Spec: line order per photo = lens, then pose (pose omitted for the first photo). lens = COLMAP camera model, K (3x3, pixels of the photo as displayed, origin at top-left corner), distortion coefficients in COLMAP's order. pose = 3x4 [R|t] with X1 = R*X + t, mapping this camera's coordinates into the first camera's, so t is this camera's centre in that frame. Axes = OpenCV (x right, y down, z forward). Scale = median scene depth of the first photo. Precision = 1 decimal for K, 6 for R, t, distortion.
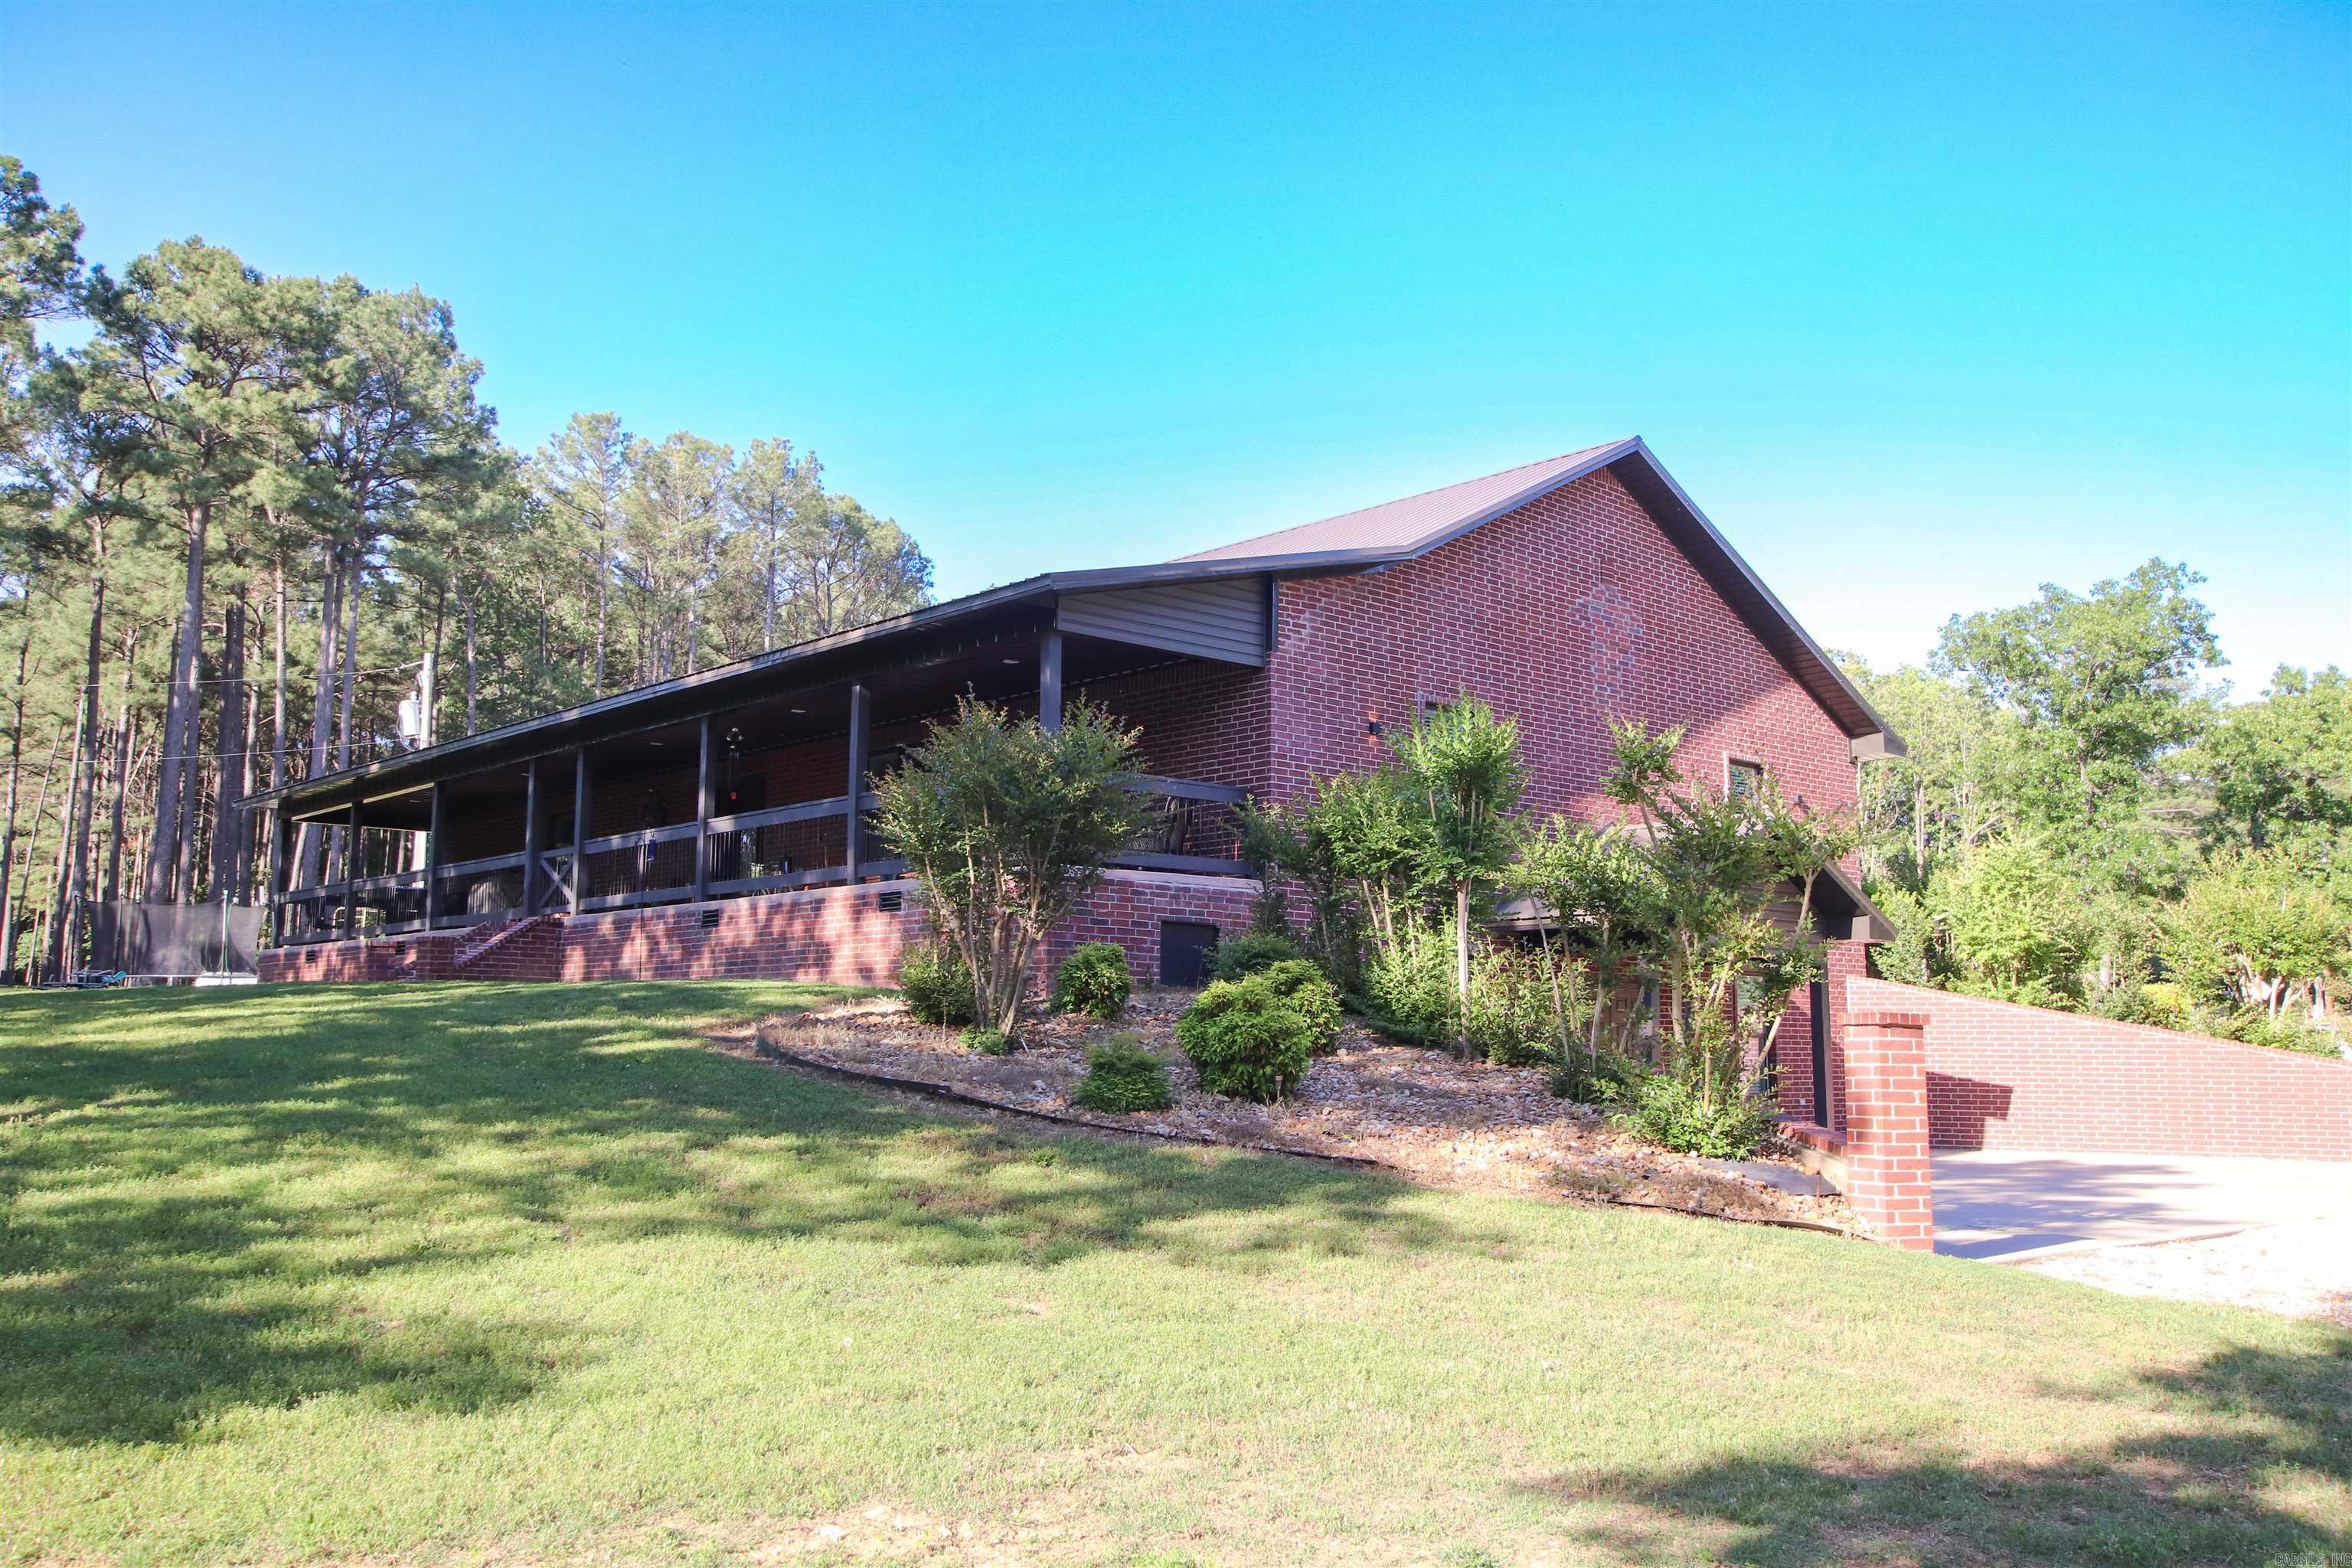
lens RADIAL K [[2057.0, 0, 1176.0], [0, 2057.0, 784.0], [0, 0, 1]] dist [-0.003331, -0.002896]
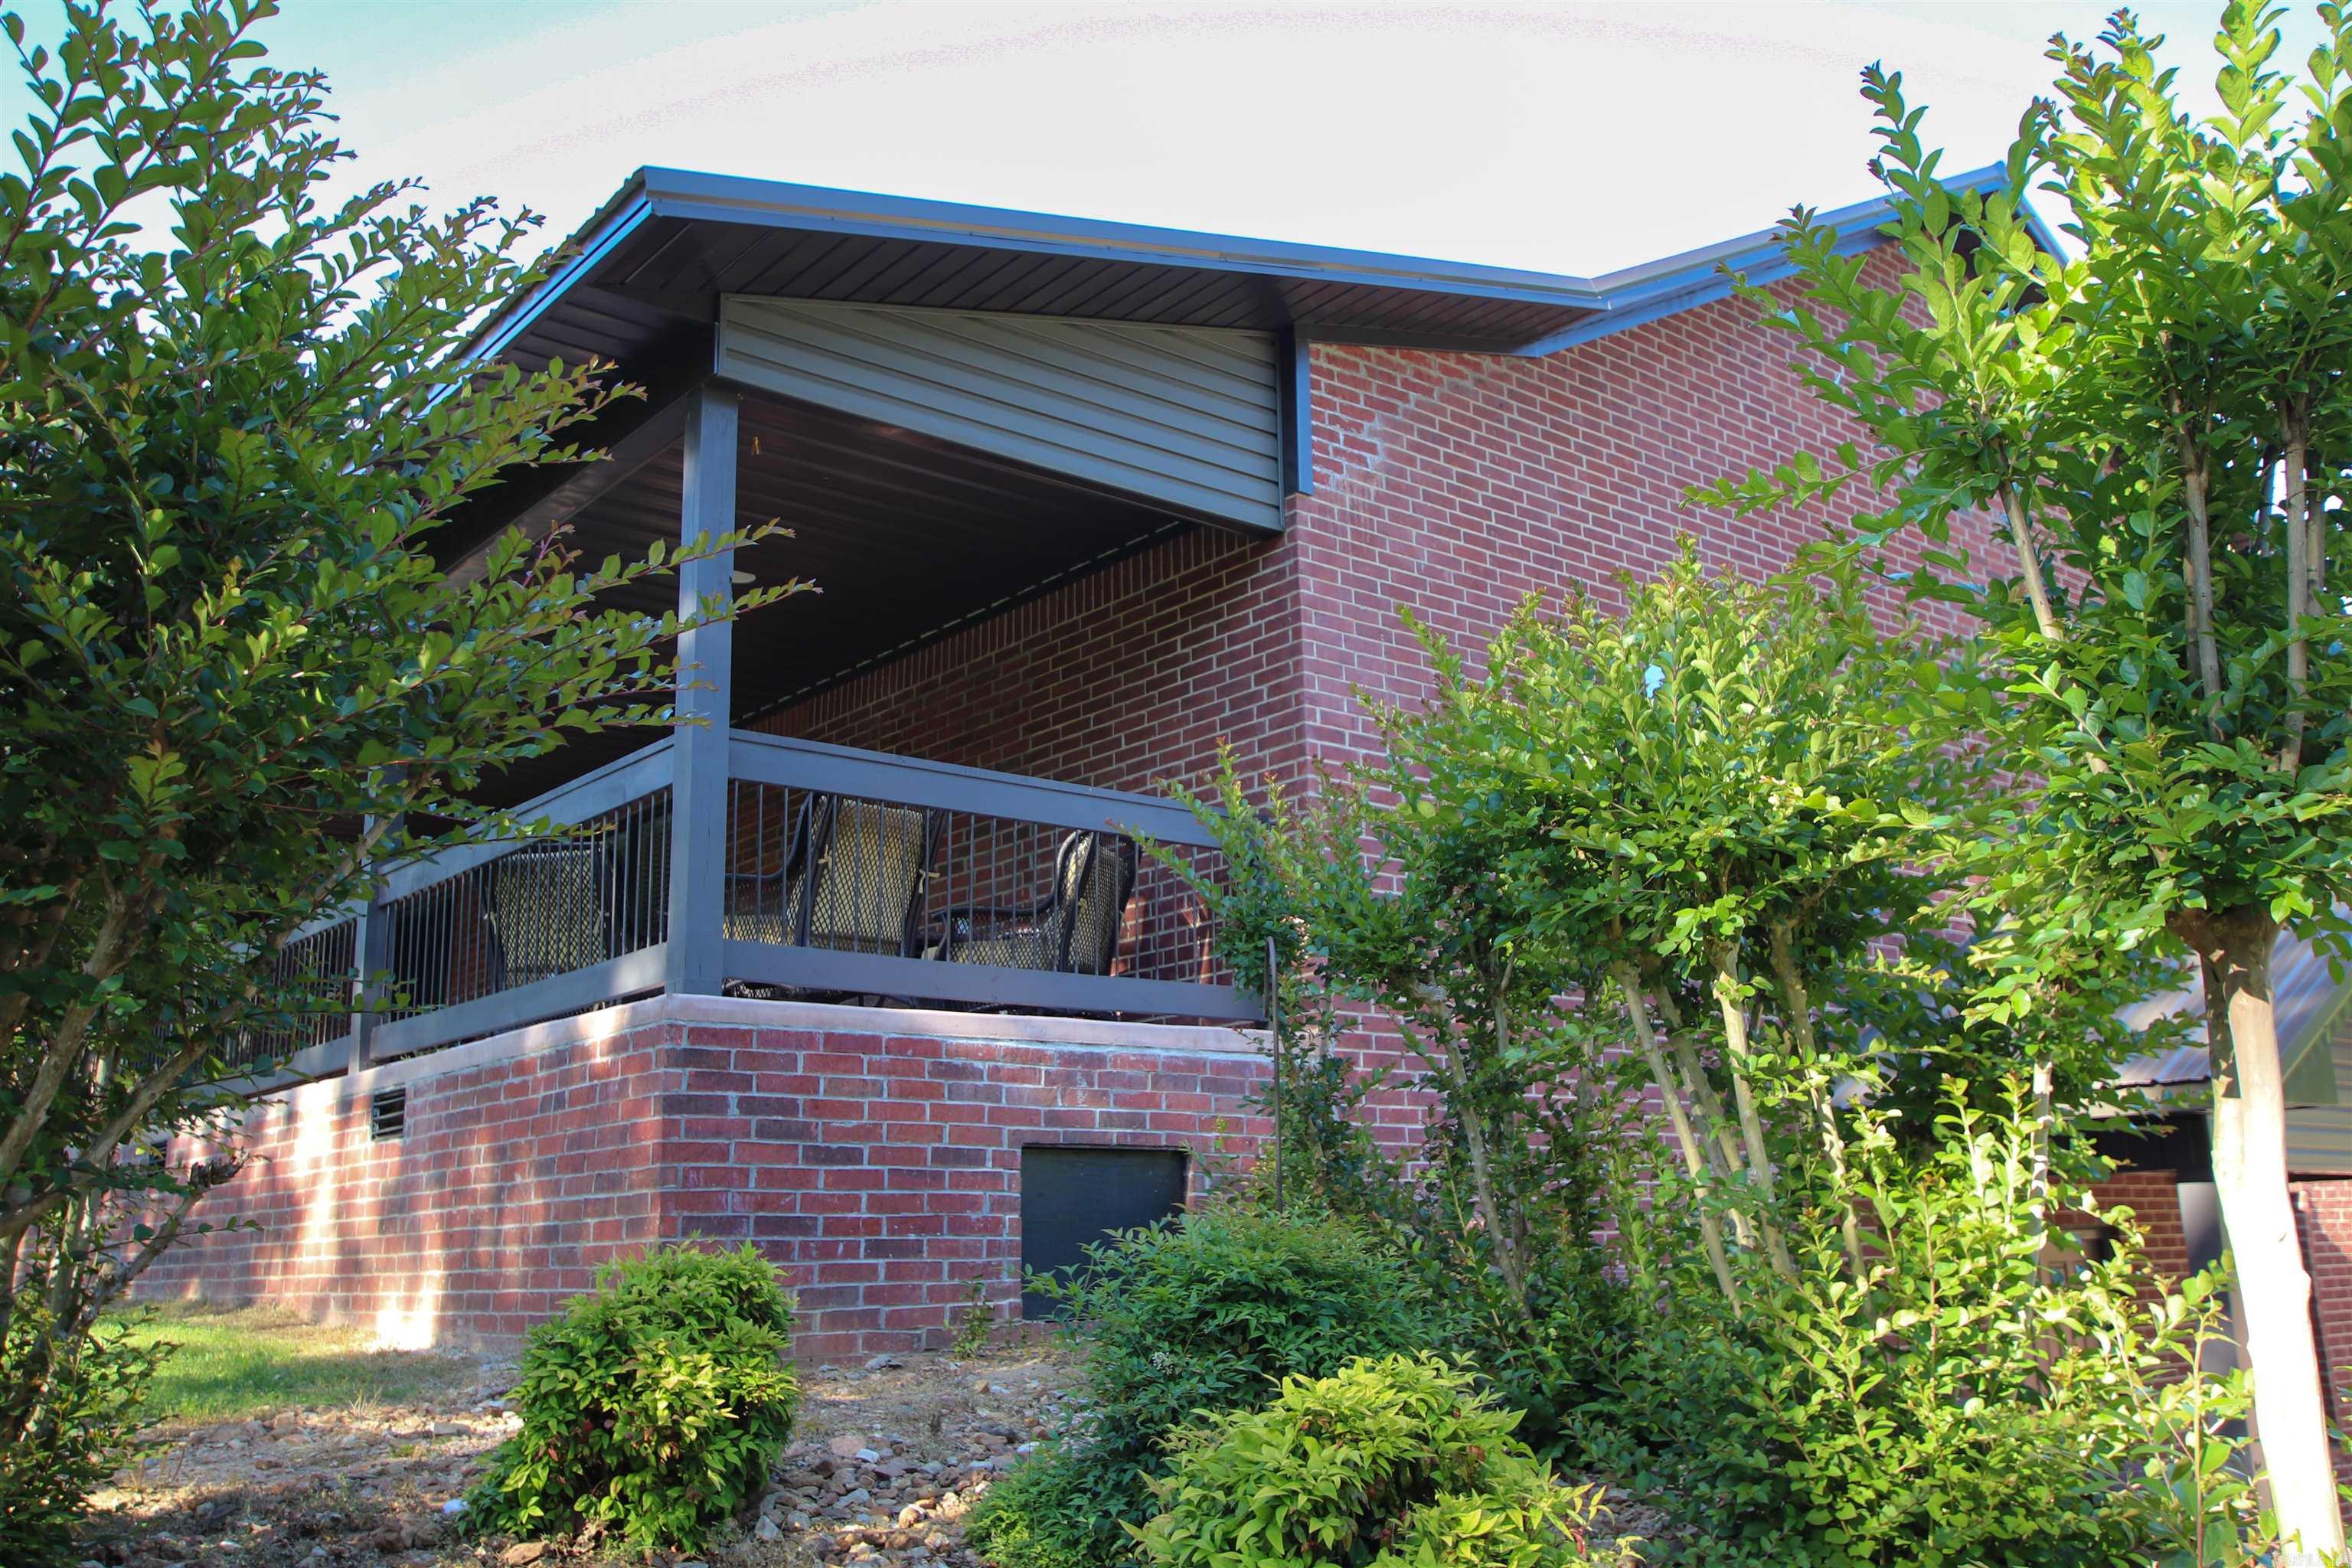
lens RADIAL K [[2057.0, 0, 1176.0], [0, 2057.0, 784.0], [0, 0, 1]] dist [-0.003331, -0.002896]
pose [[0.998618, -0.038418, -0.035855, 0.011999], [0.034997, 0.995183, -0.091579, 0.011881], [0.039201, 0.090197, 0.995152, 0.202989]]
